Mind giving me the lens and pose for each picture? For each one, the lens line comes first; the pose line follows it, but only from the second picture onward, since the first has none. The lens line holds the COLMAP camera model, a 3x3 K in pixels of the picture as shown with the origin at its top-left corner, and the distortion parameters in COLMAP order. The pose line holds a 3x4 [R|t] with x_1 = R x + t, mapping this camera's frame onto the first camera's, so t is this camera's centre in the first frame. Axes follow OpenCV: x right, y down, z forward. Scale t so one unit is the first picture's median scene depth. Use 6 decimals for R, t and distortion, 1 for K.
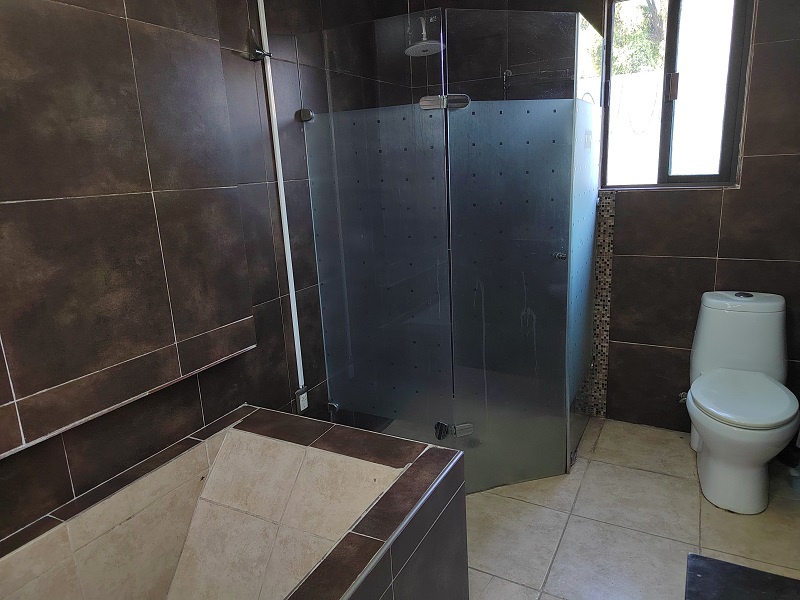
lens RADIAL K [[543.1, 0, 401.6], [0, 543.1, 298.6], [0, 0, 1]] dist [0.034254, -0.033786]
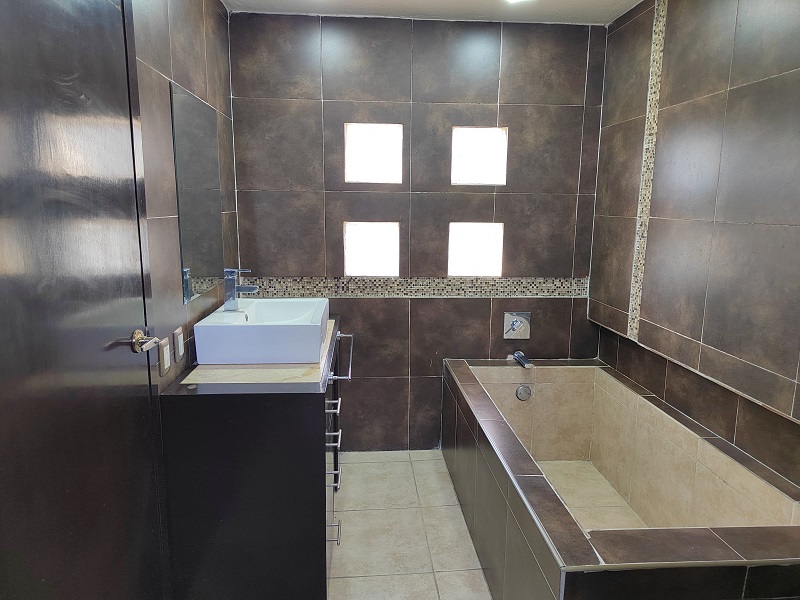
lens RADIAL K [[543.1, 0, 400.7], [0, 543.1, 301.0], [0, 0, 1]] dist [0.034254, -0.033786]
pose [[-0.845960, 0.134067, -0.516118, 0.726972], [-0.090297, 0.917886, 0.386434, -0.397360], [0.525545, 0.373511, -0.764389, 1.448501]]
